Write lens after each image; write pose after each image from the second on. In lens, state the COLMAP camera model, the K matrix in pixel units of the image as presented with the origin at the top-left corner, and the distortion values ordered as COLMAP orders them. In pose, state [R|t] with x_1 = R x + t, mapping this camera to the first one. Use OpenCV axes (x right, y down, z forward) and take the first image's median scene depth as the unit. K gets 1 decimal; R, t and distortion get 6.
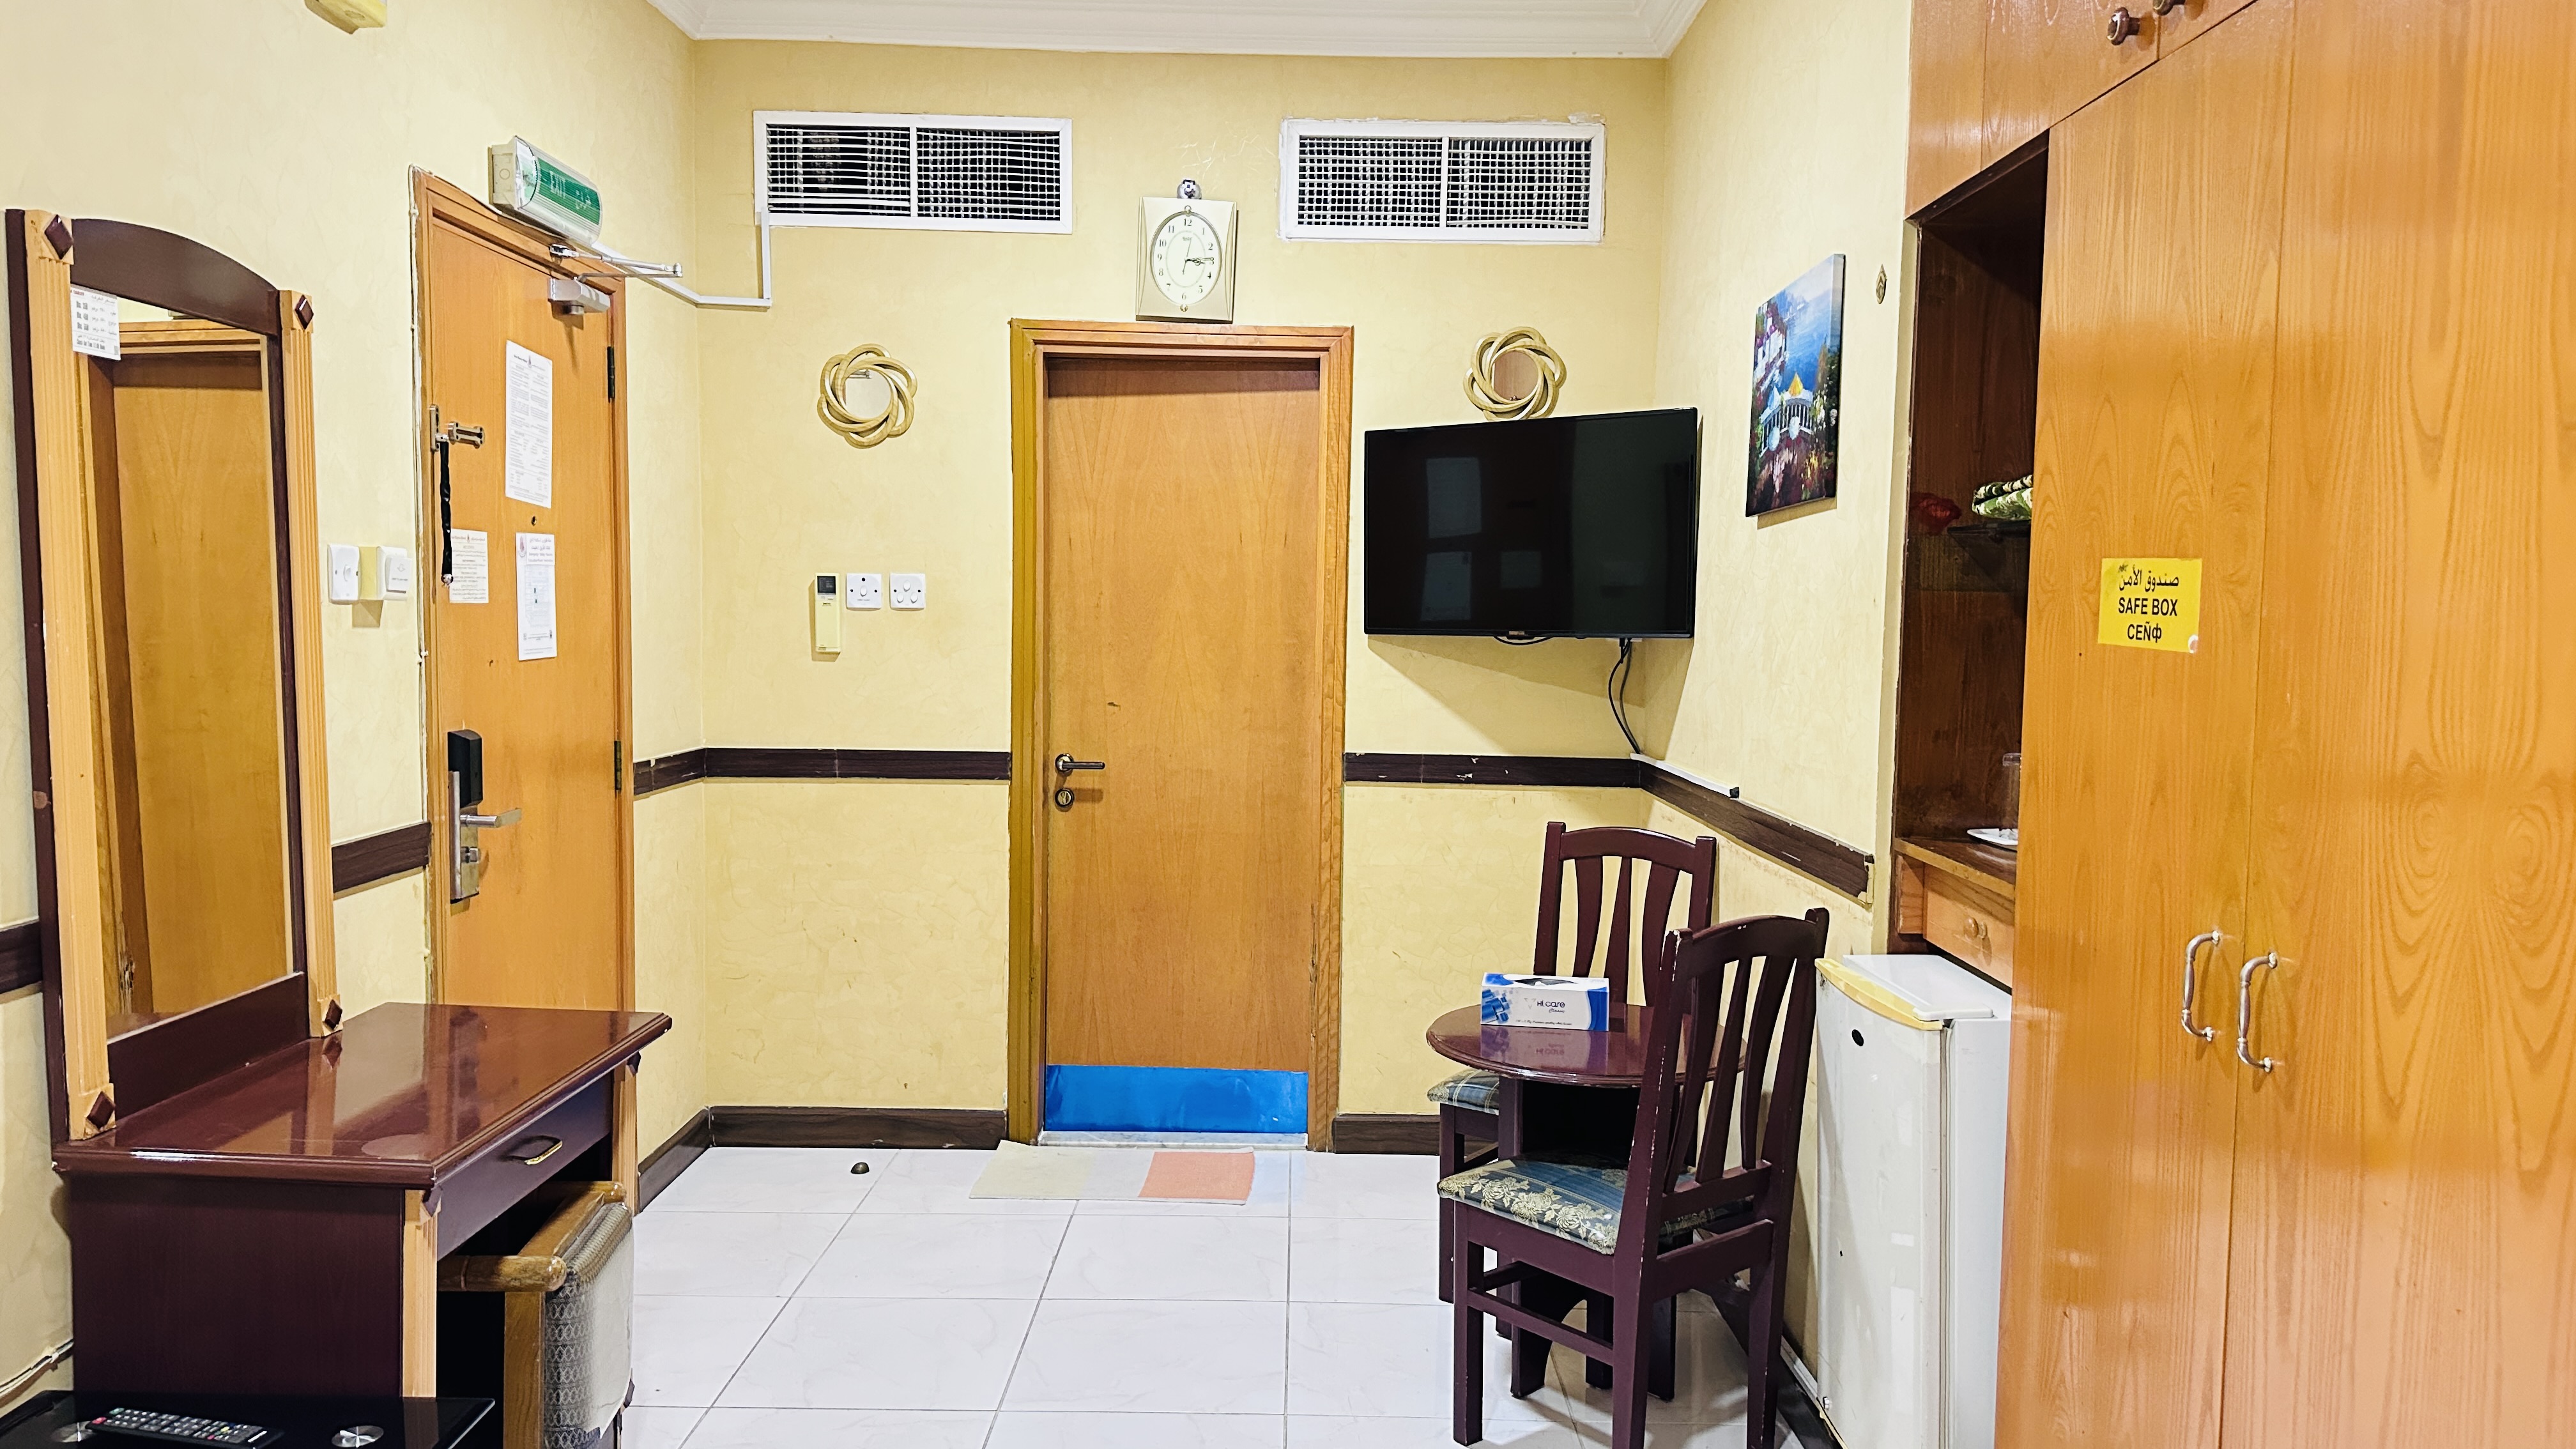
lens RADIAL K [[1808.2, 0, 1286.8], [0, 1808.2, 728.7], [0, 0, 1]] dist [0.117175, -0.131256]
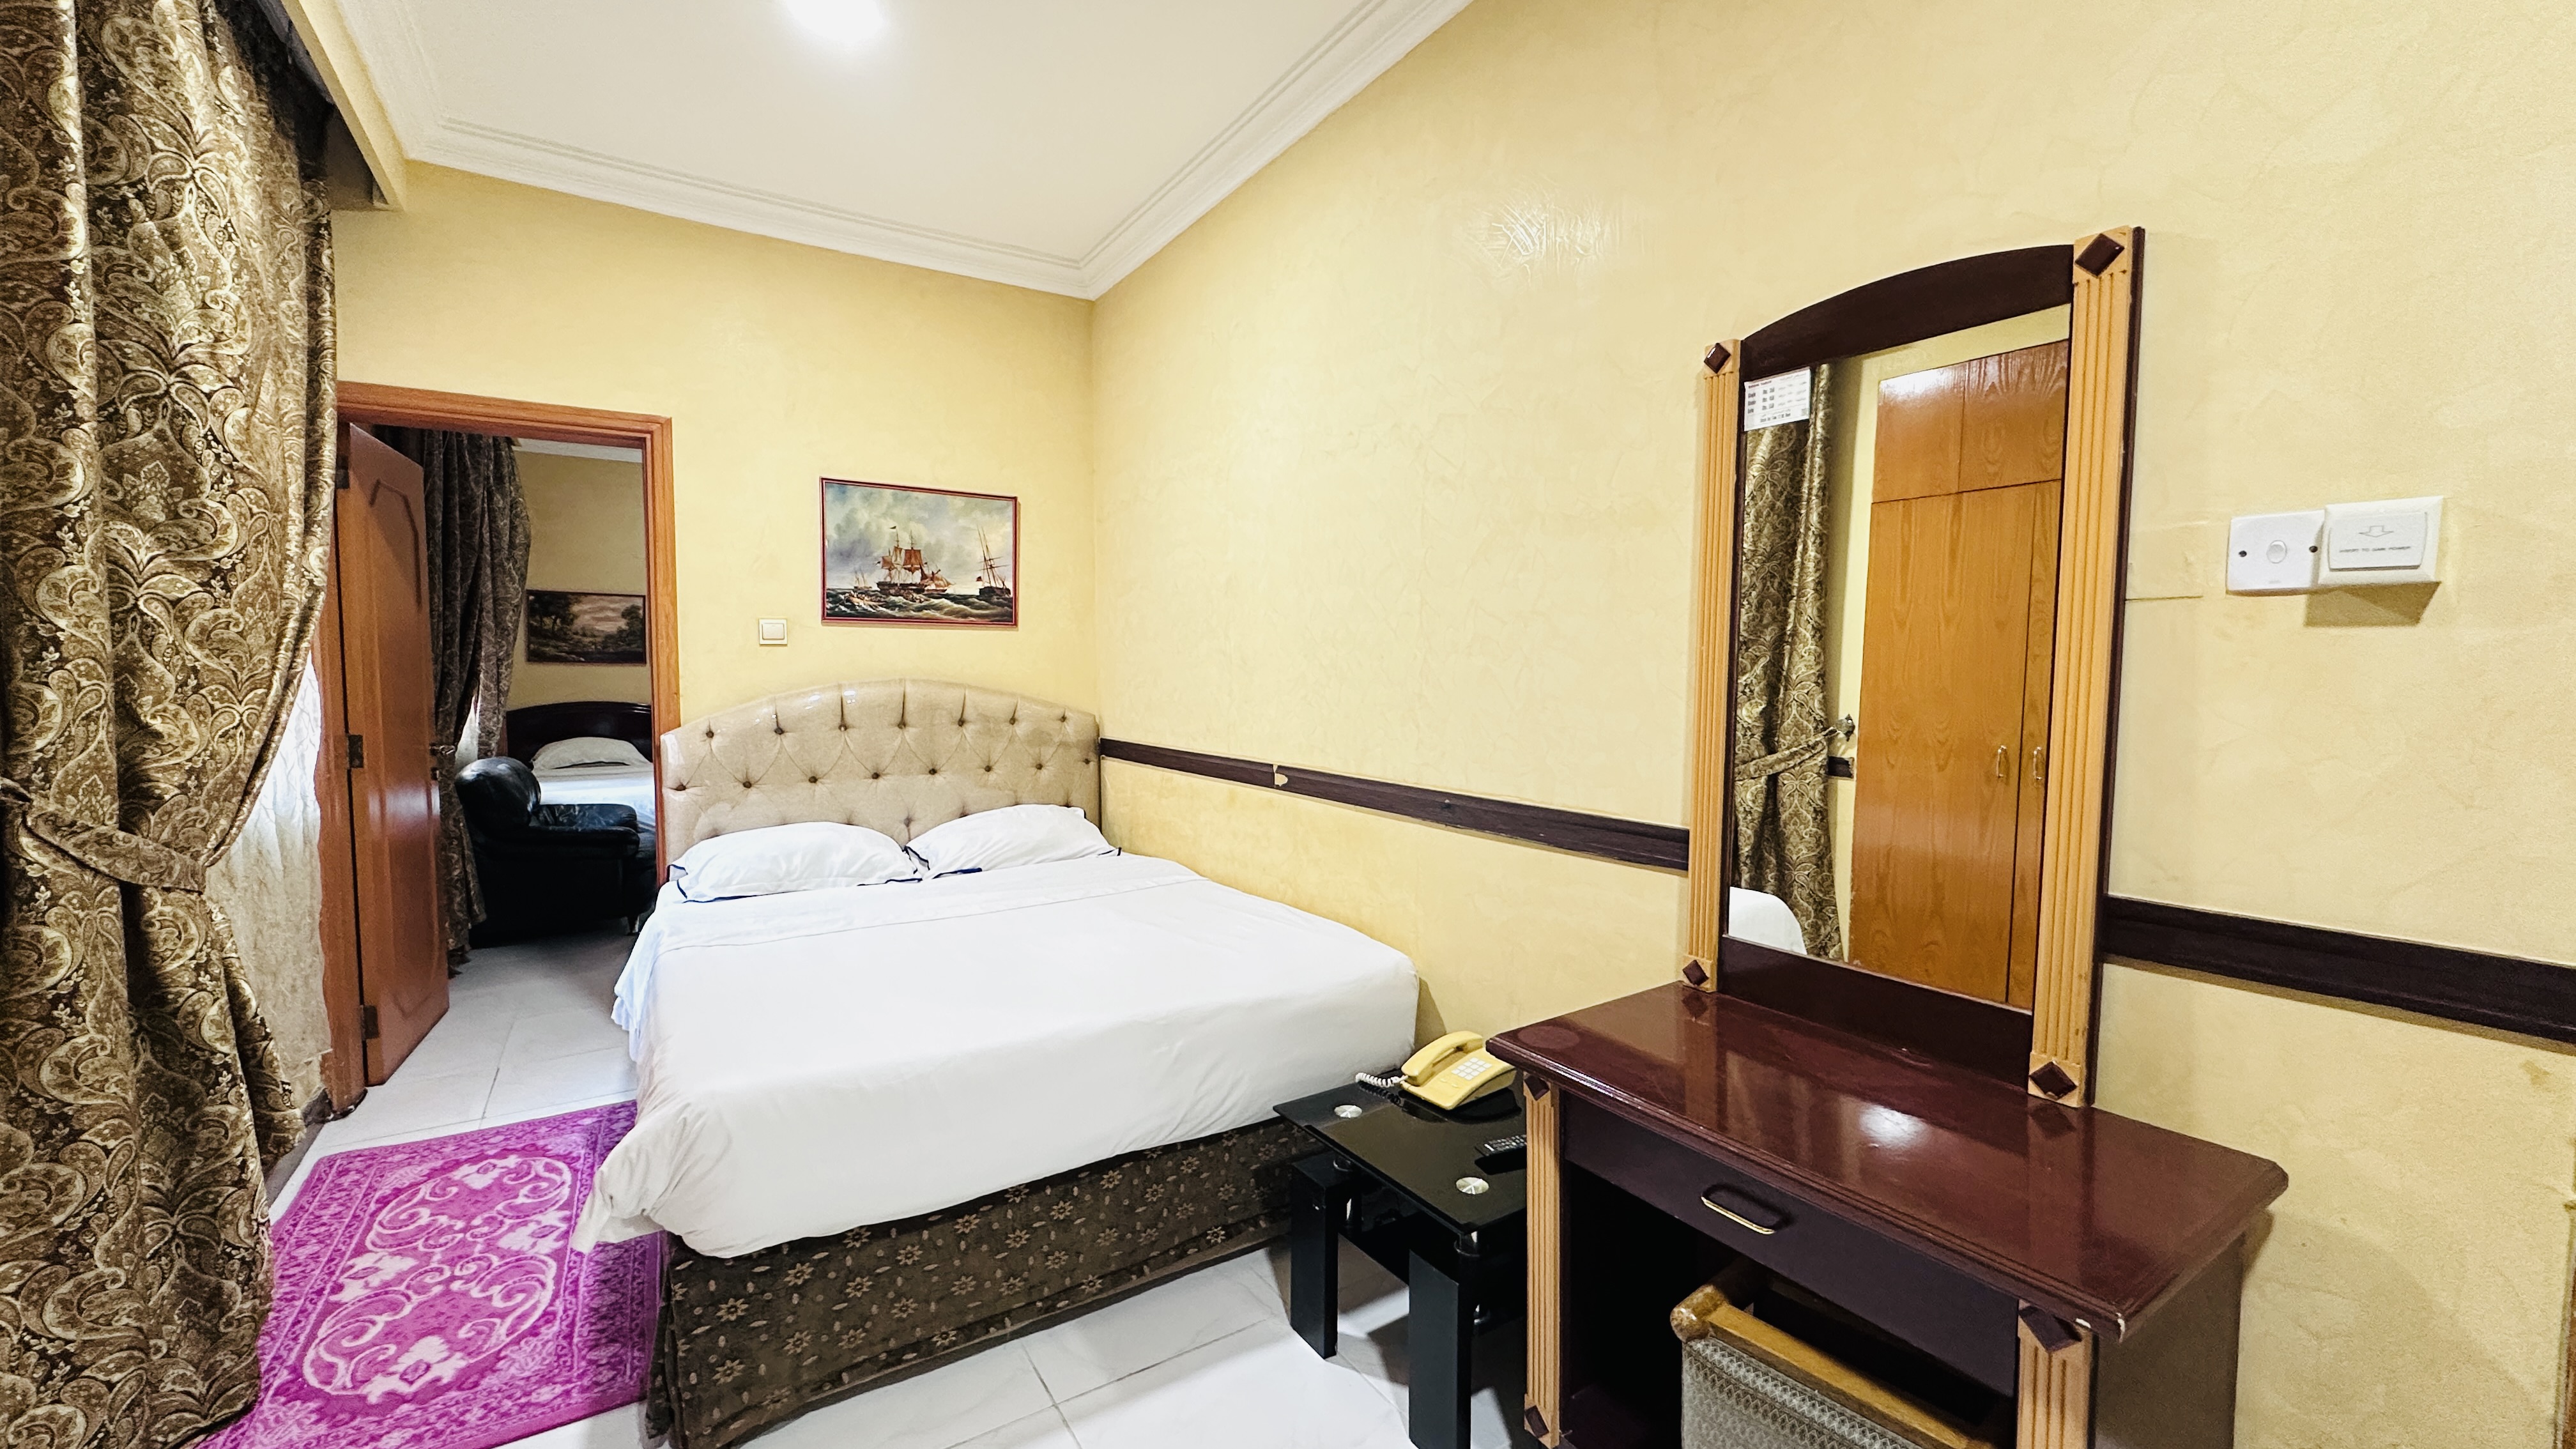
lens RADIAL K [[1027.5, 0, 1288.0], [0, 1027.5, 724.5], [0, 0, 1]] dist [0.001099, 0.000050]
pose [[-0.839132, 0.016289, -0.543683, 0.037825], [-0.051510, 0.992680, 0.109243, -0.043369], [0.541483, 0.119675, -0.832151, 1.190465]]
